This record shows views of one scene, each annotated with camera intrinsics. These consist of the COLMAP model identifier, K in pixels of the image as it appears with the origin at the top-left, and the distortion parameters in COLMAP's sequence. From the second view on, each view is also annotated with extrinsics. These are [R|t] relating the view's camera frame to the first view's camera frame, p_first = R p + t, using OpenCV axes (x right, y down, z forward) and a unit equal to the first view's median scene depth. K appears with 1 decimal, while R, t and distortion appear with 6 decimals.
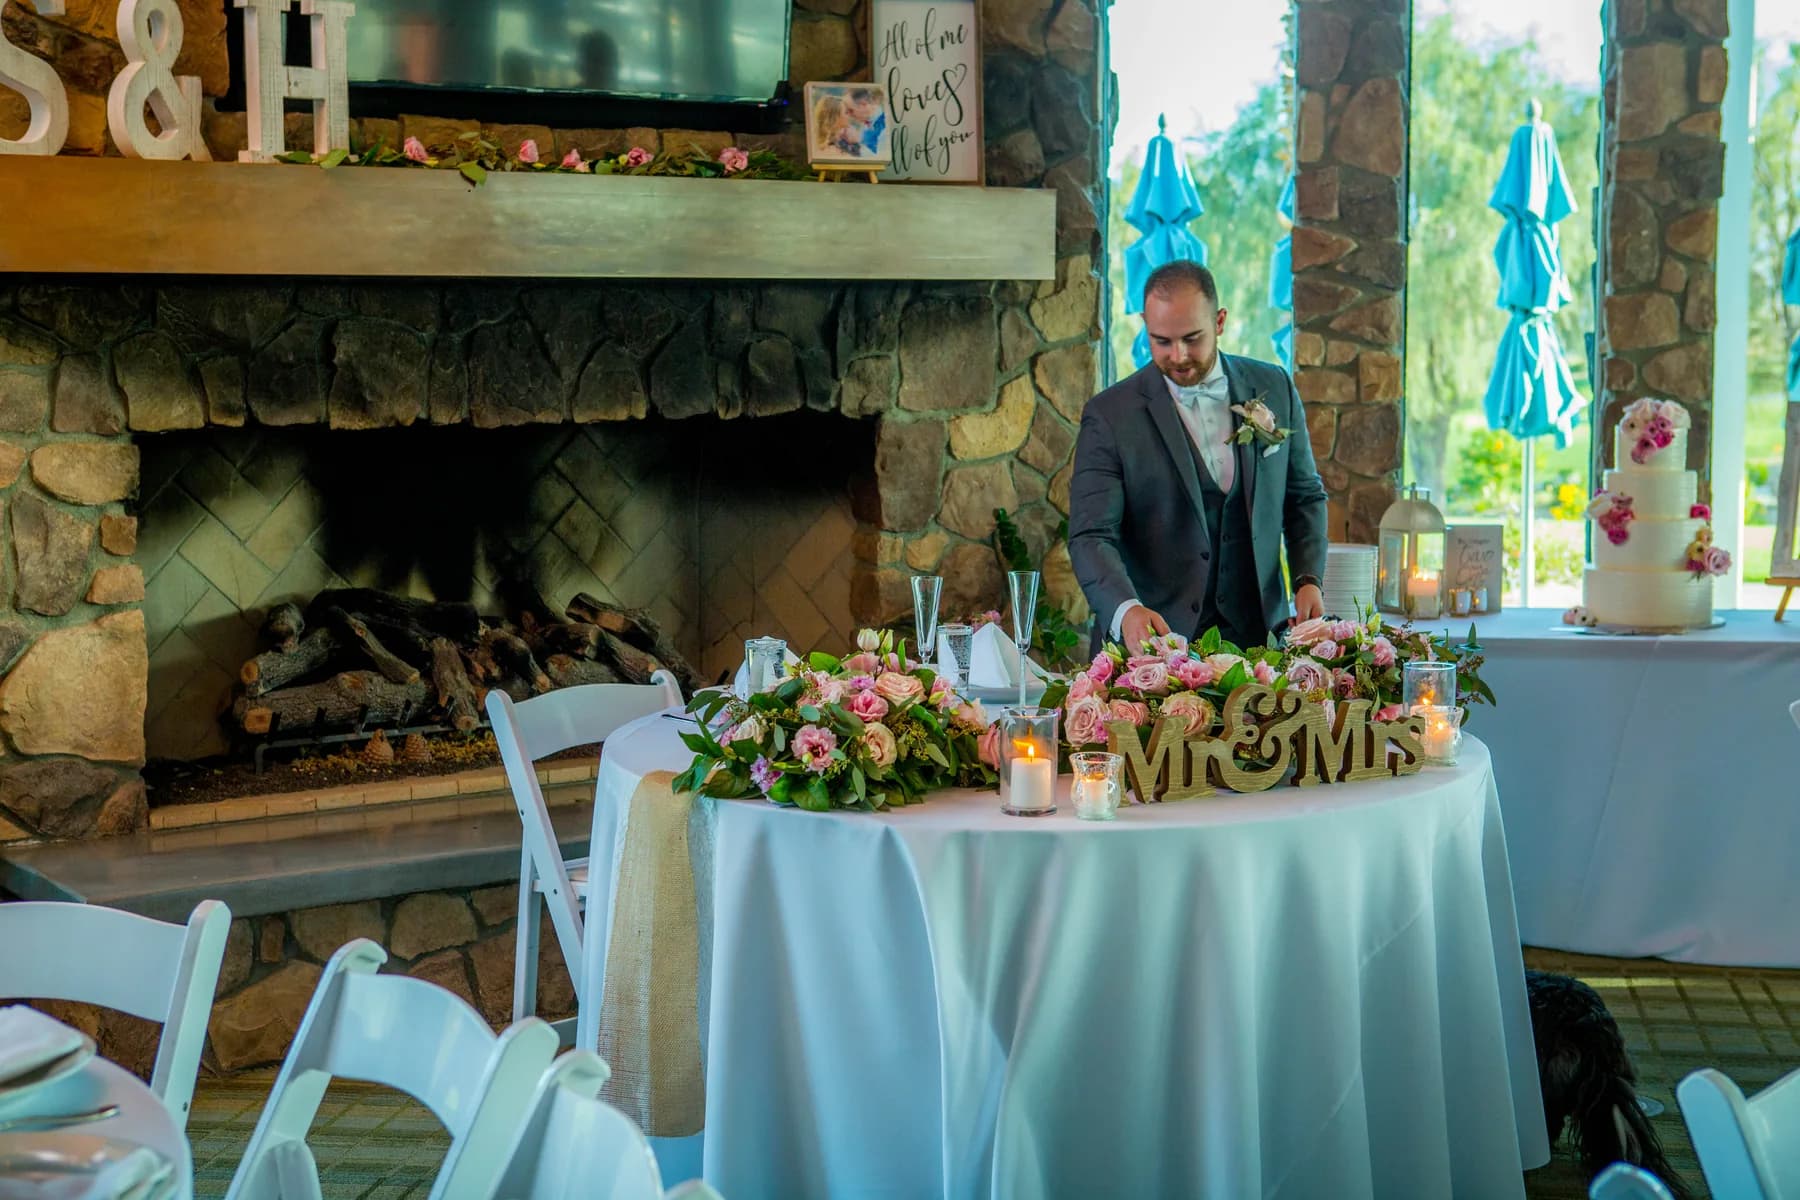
lens RADIAL K [[2523.5, 0, 900.0], [0, 2523.5, 600.0], [0, 0, 1]] dist [0.017257, 0.007682]
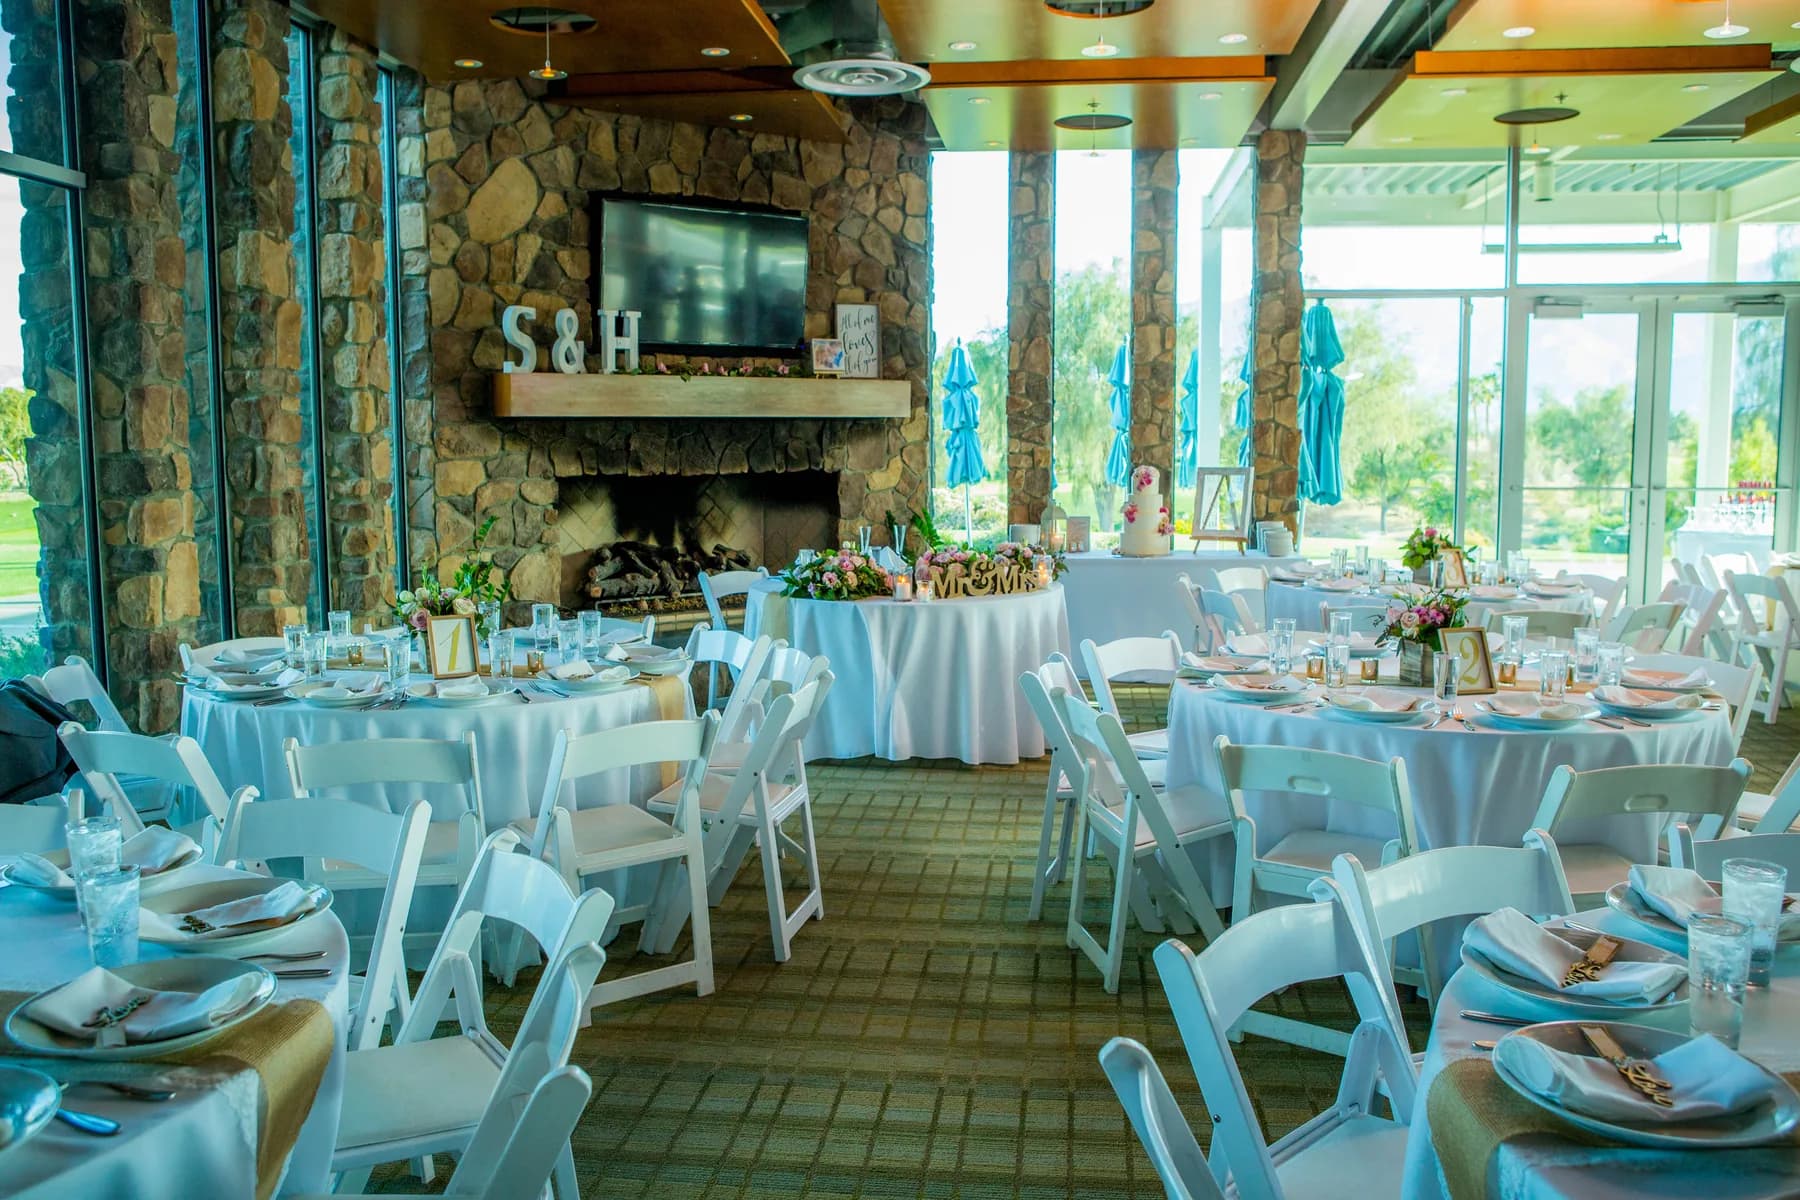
lens RADIAL K [[1377.2, 0, 900.0], [0, 1377.2, 600.0], [0, 0, 1]] dist [-0.105168, 0.000323]
pose [[0.998519, -0.003580, 0.054292, -0.024272], [0.002929, 0.999923, 0.012055, 0.038827], [-0.054331, -0.011878, 0.998452, -0.373402]]
